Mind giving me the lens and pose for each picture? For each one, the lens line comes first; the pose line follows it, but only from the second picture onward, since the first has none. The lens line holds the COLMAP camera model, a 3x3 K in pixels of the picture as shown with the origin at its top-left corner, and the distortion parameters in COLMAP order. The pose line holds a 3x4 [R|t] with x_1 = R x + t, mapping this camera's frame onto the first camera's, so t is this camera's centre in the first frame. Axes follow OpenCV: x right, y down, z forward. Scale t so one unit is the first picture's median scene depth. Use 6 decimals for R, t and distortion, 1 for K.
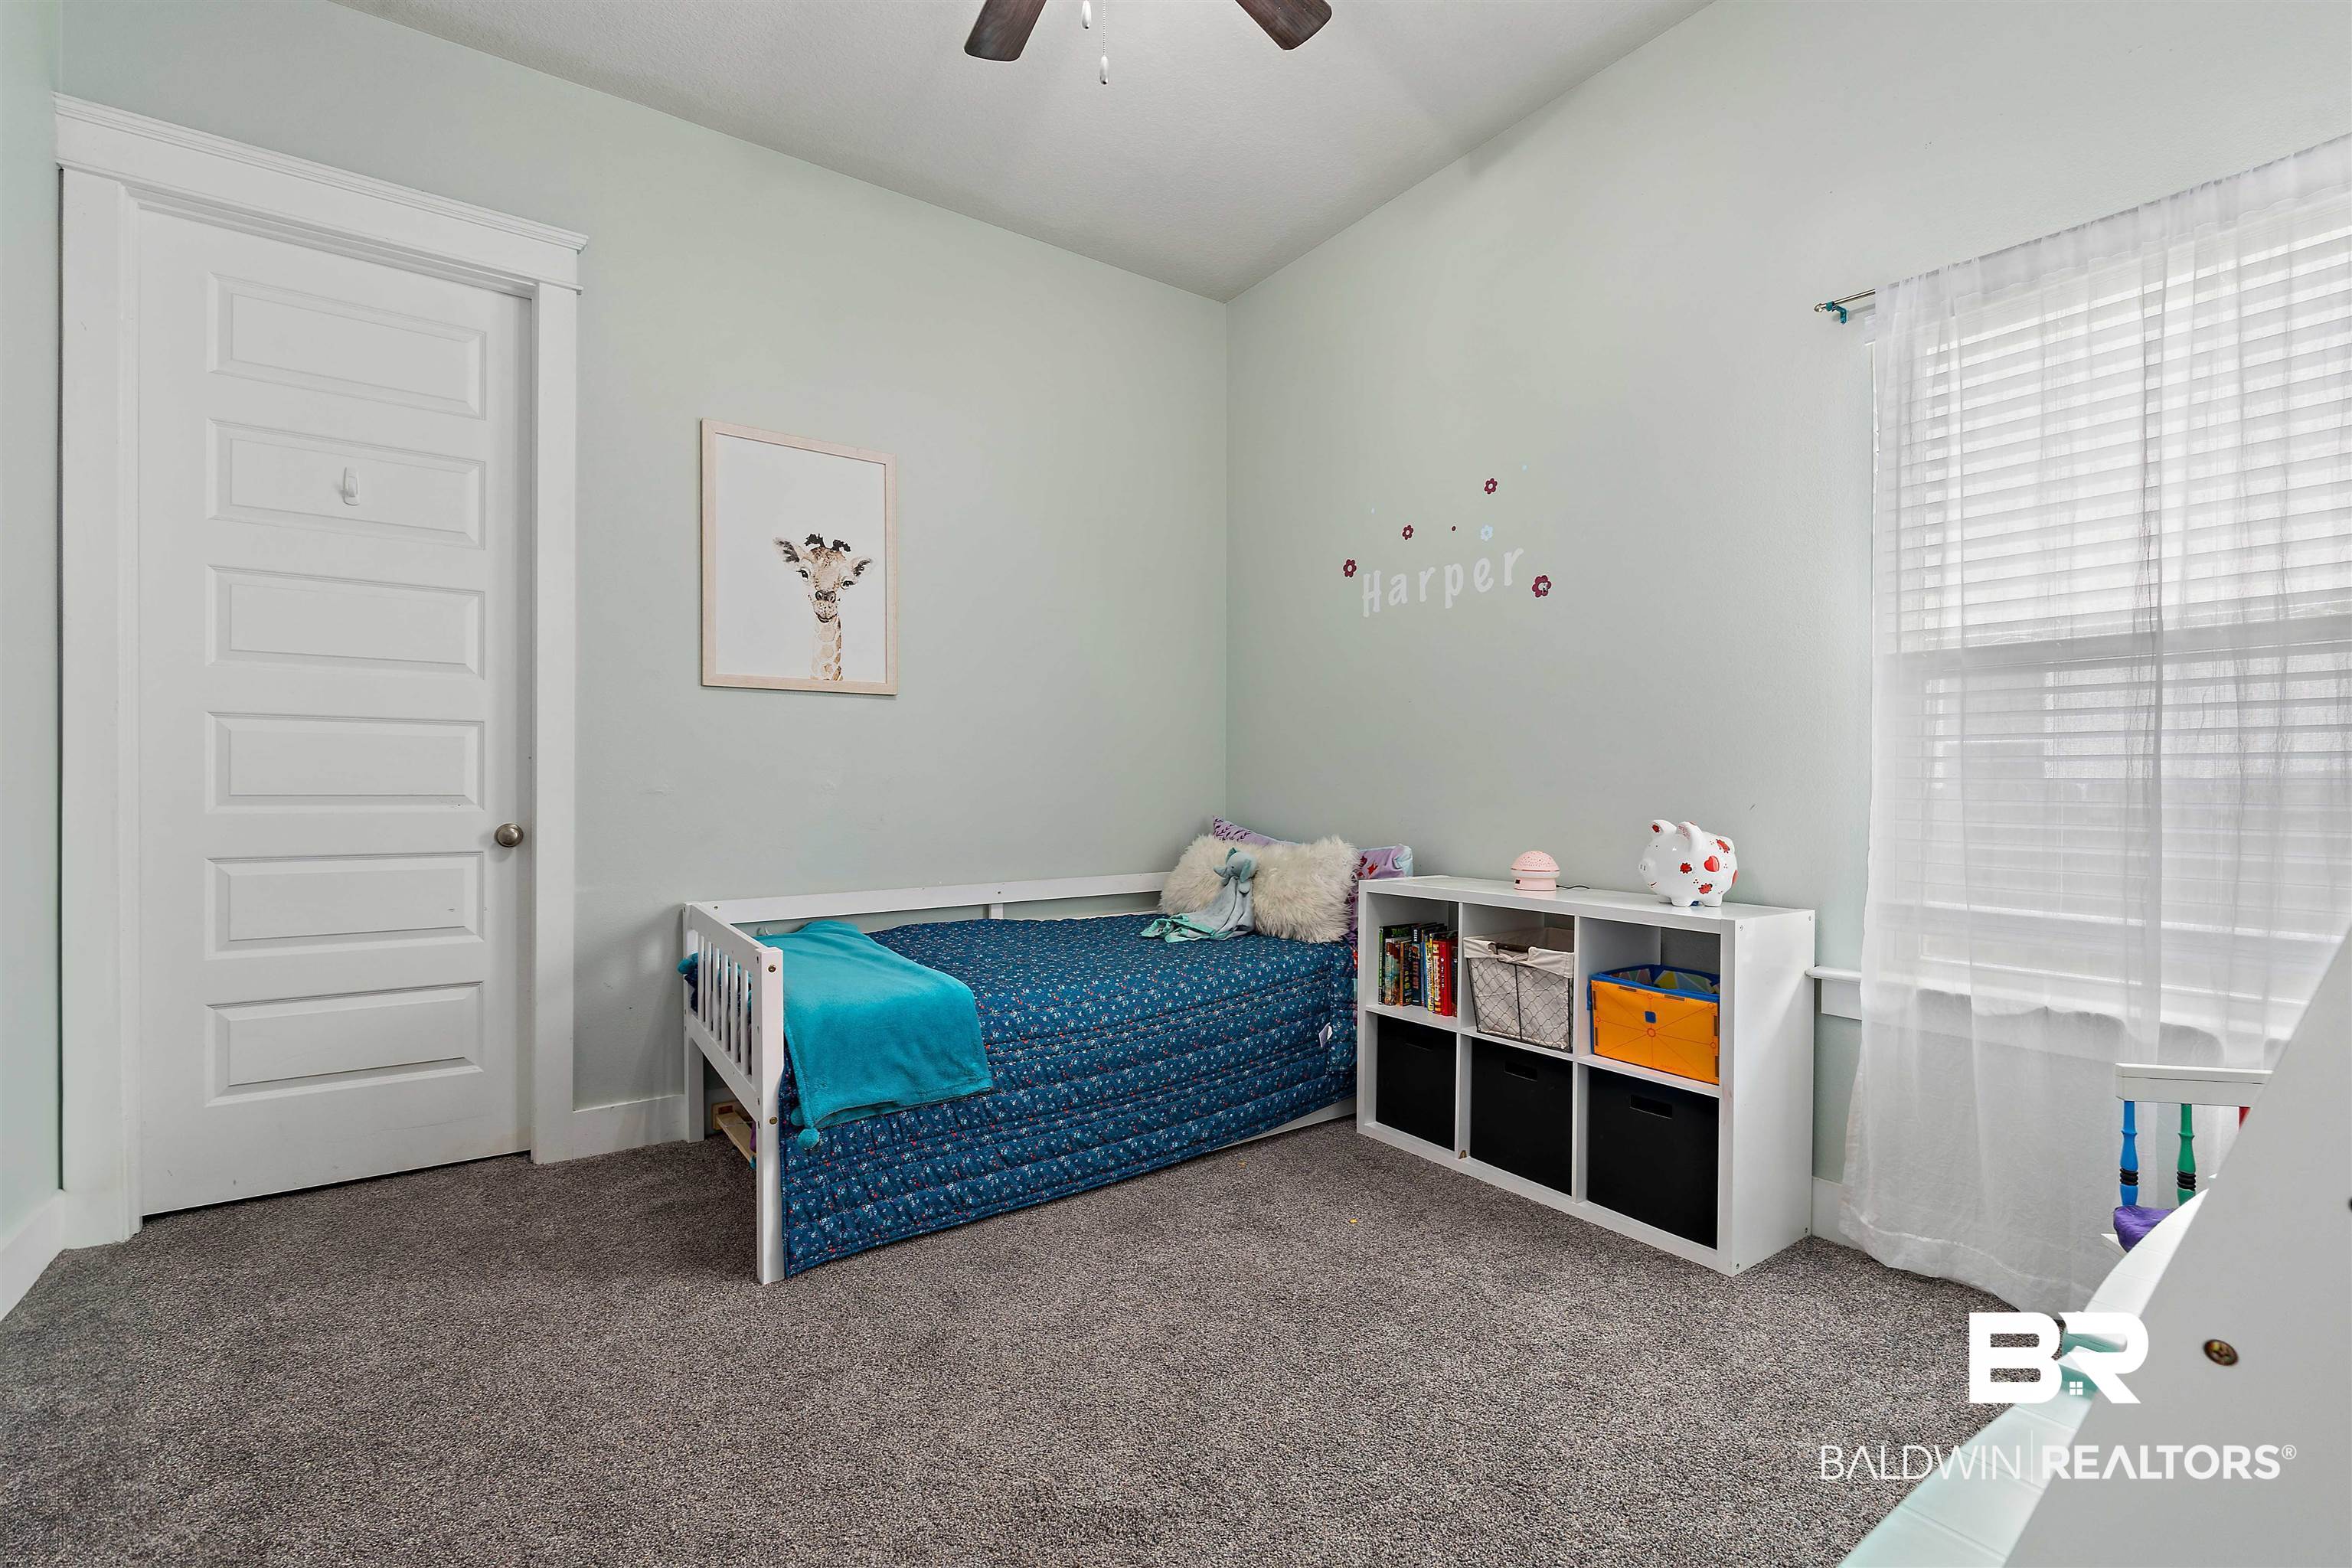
lens RADIAL K [[1029.4, 0, 1176.8], [0, 1029.4, 794.6], [0, 0, 1]] dist [-0.003013, 0.000326]
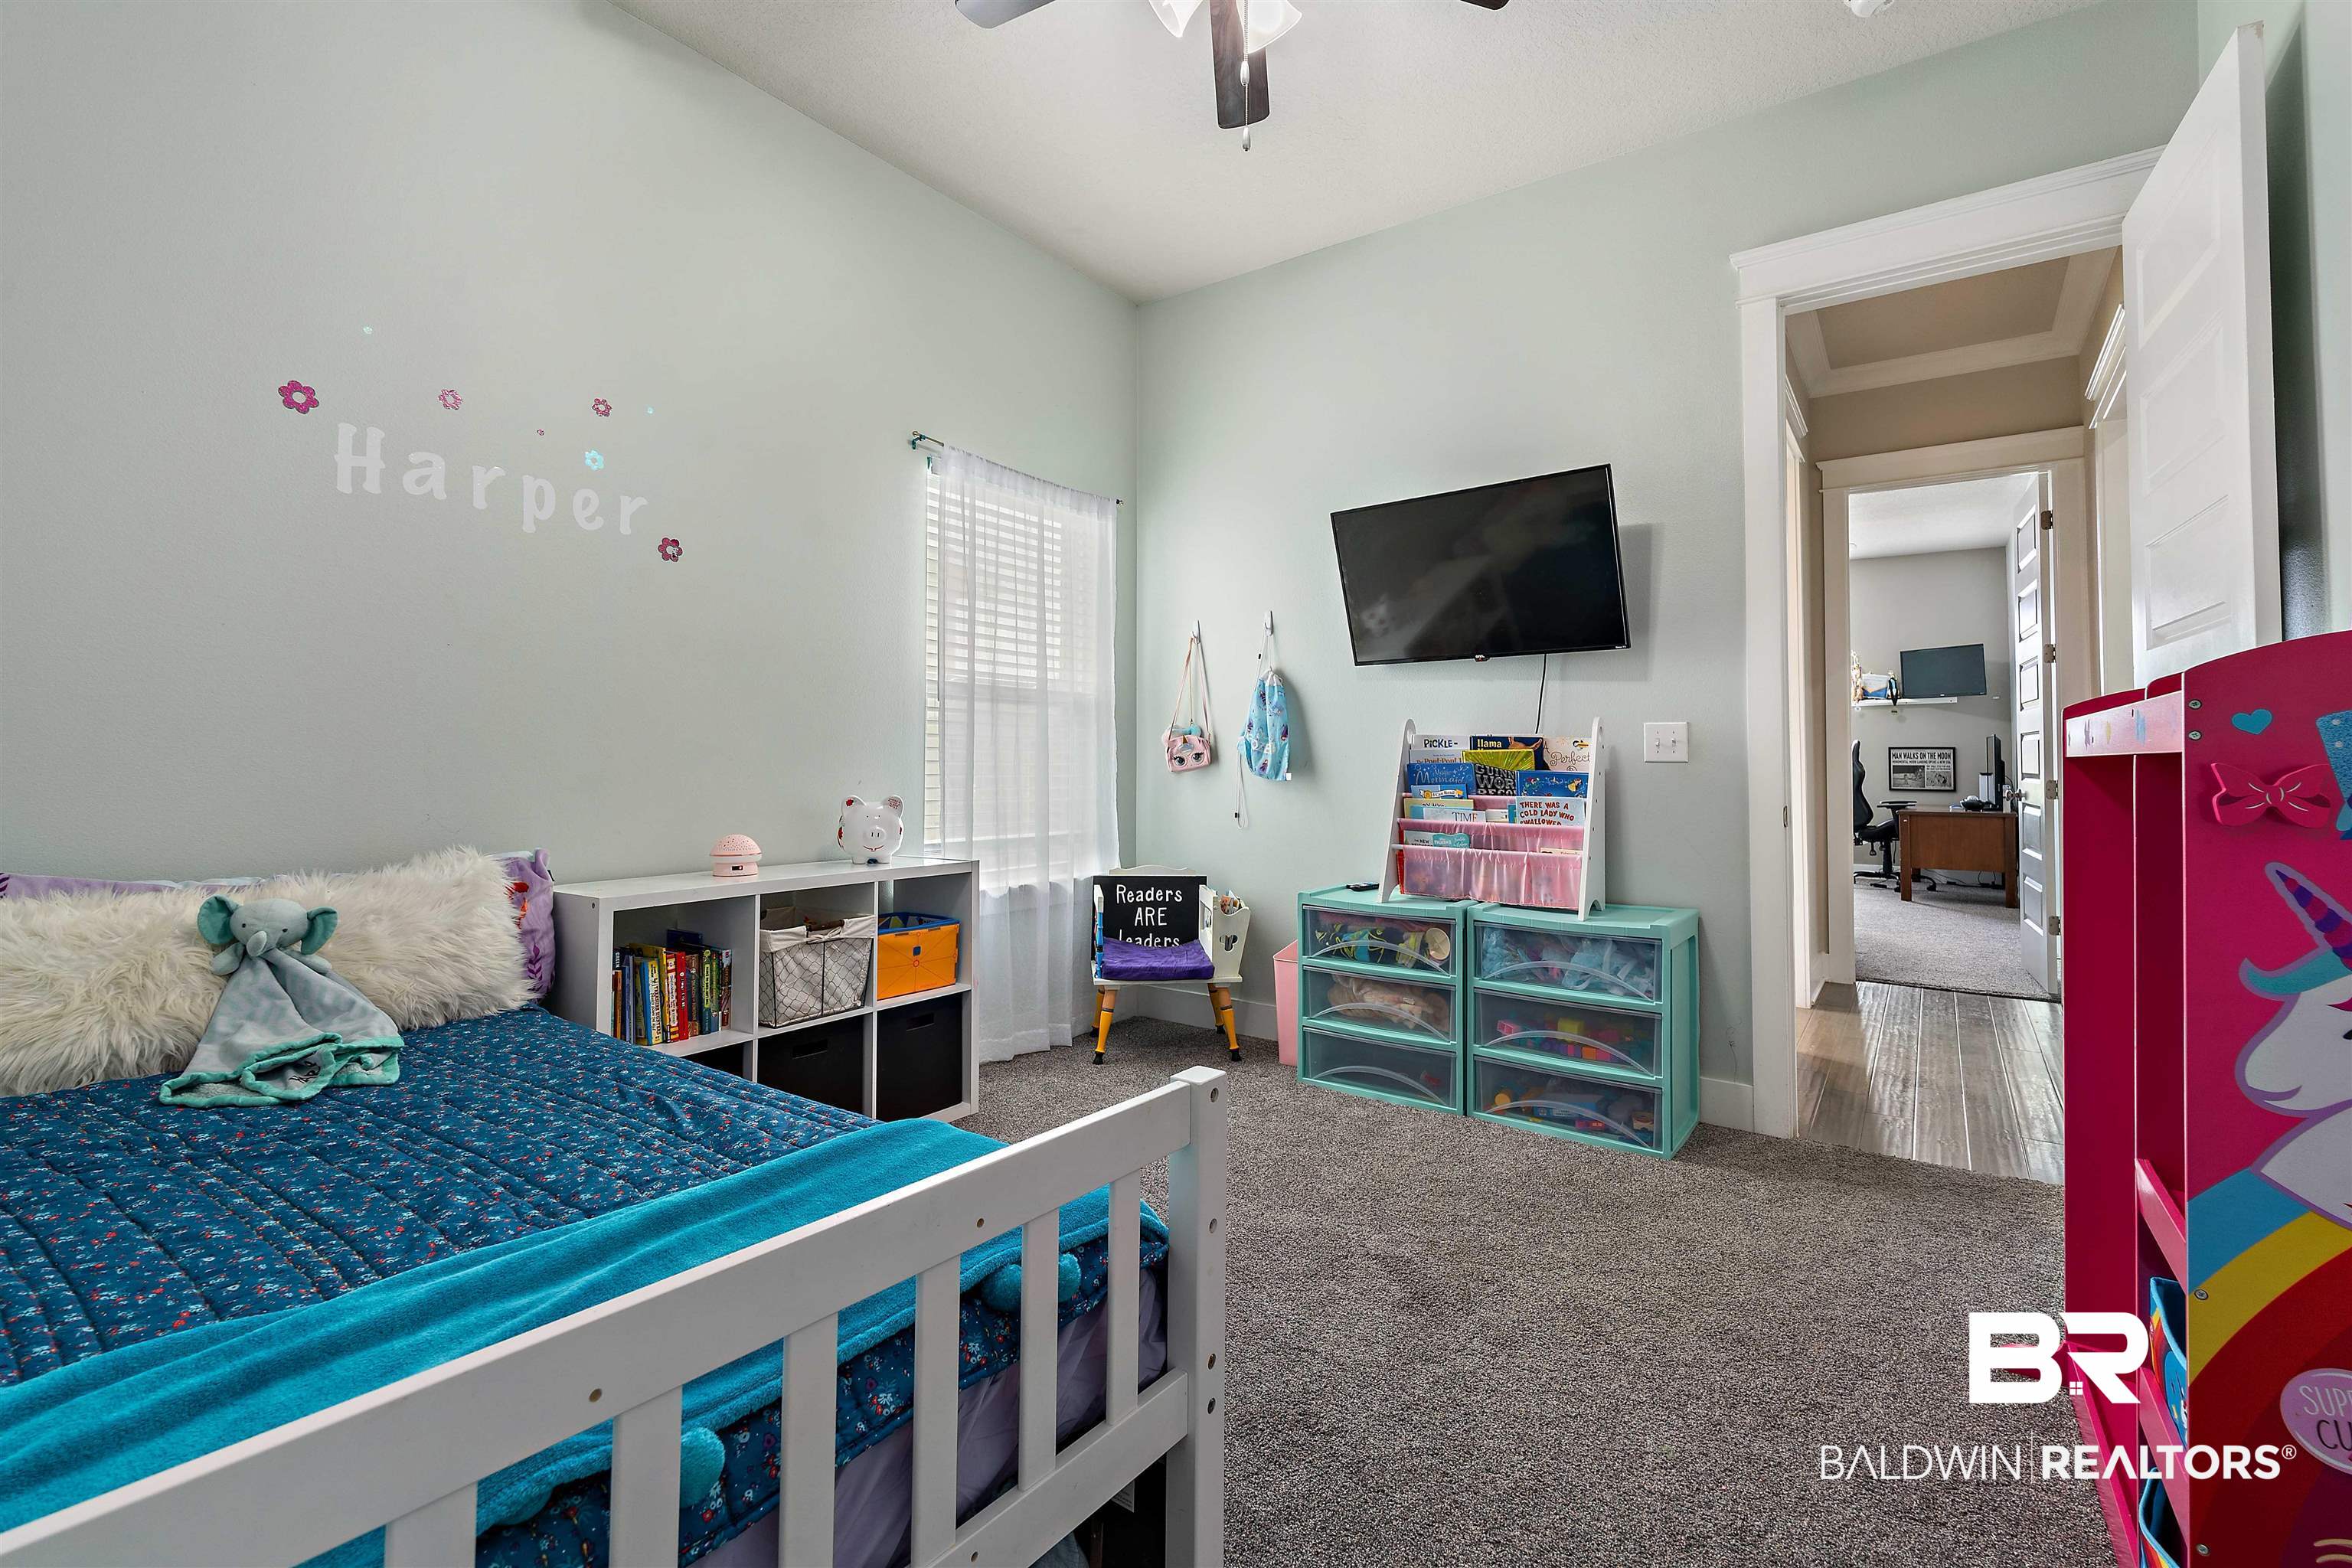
lens RADIAL K [[1029.4, 0, 1160.3], [0, 1029.4, 736.2], [0, 0, 1]] dist [-0.003013, 0.000326]
pose [[-0.308690, 0.021680, 0.950916, -0.652388], [0.005131, 0.999764, -0.021128, -0.013919], [-0.951149, -0.001643, -0.308728, 0.866727]]
